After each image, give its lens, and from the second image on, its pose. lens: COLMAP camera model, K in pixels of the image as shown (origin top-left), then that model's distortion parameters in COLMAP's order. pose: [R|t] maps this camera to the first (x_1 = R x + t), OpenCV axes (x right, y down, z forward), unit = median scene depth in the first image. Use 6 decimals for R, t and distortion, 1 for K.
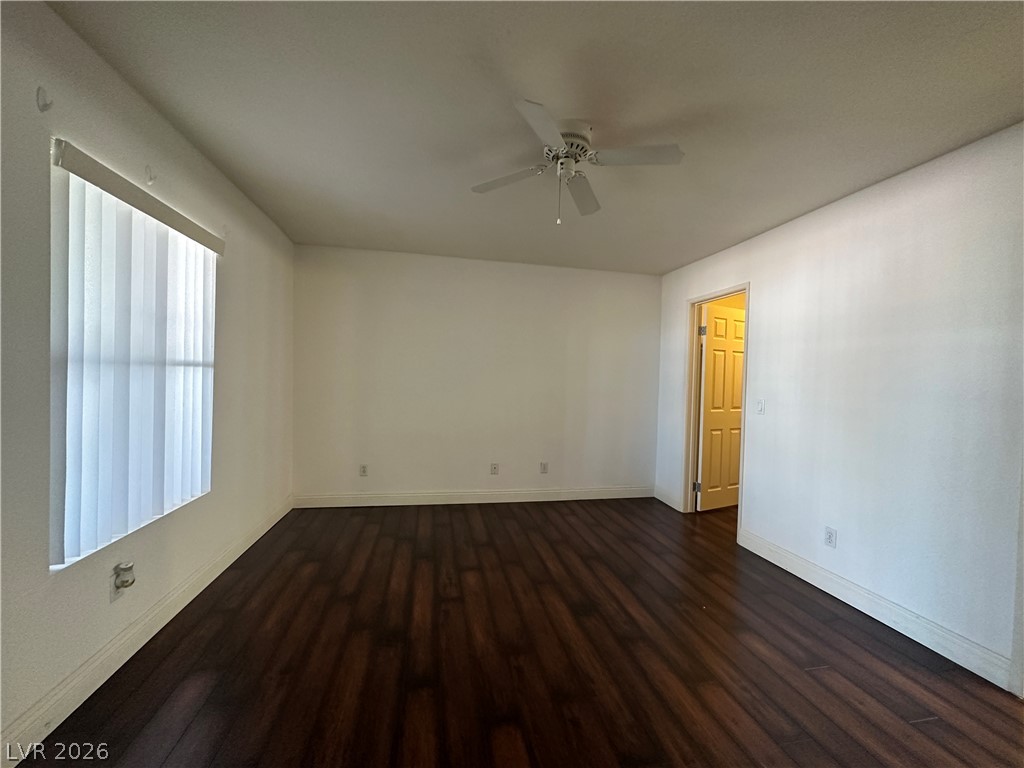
lens RADIAL K [[408.8, 0, 512.0], [0, 408.8, 384.0], [0, 0, 1]] dist [-0.000093, 0.000064]
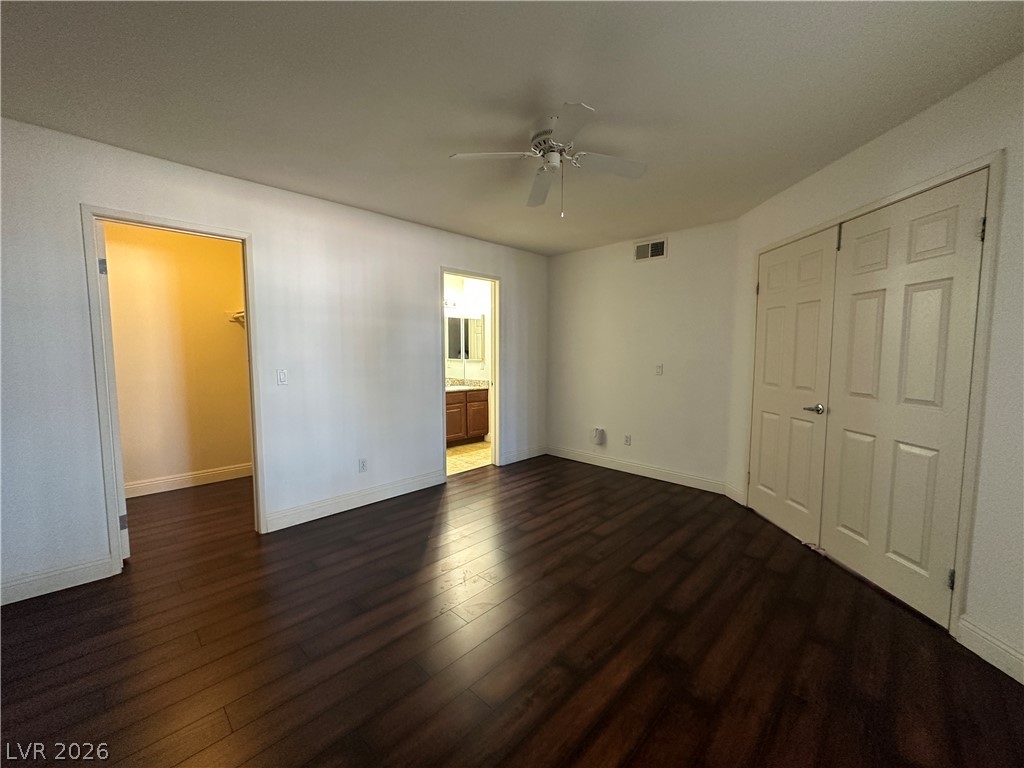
lens RADIAL K [[404.0, 0, 518.6], [0, 404.0, 385.8], [0, 0, 1]] dist [0.001075, 0.000109]
pose [[-0.573462, -0.098579, 0.813279, -0.725503], [-0.010379, 0.993528, 0.113109, -0.051879], [-0.819166, 0.056423, -0.570774, 1.672719]]
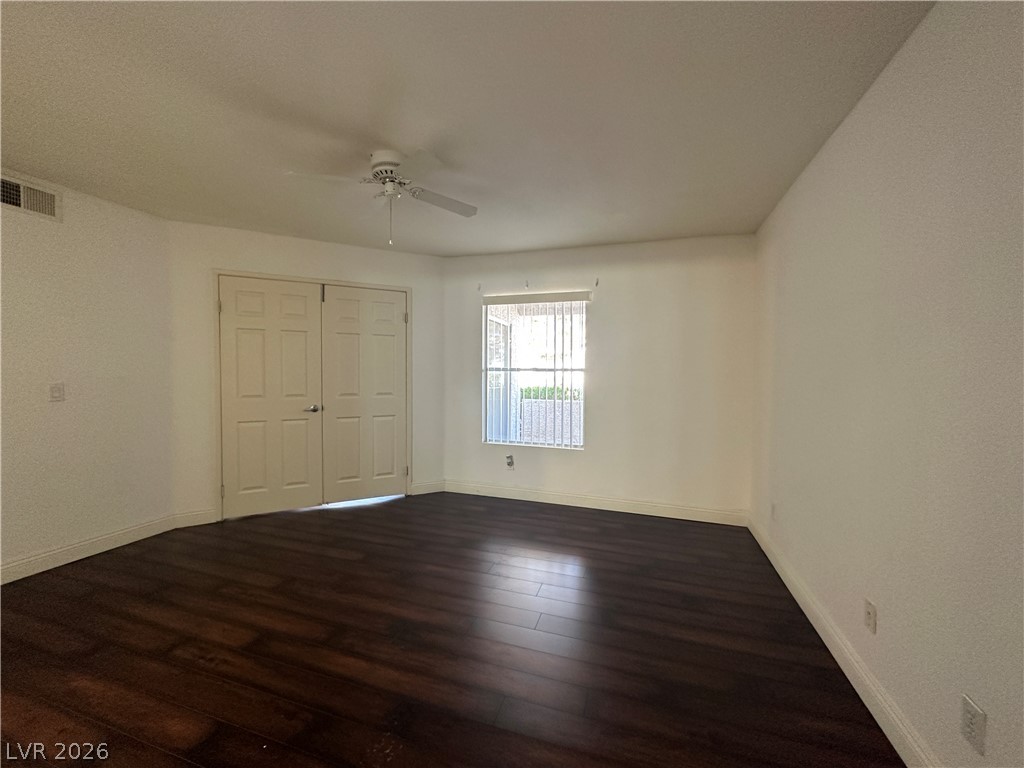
lens RADIAL K [[409.9, 0, 511.8], [0, 409.9, 385.1], [0, 0, 1]] dist [-0.003237, 0.000223]
pose [[-0.497390, -0.007687, -0.867493, 0.942932], [-0.034067, 0.999363, 0.010677, 0.002141], [0.866858, 0.034864, -0.497335, 1.845834]]
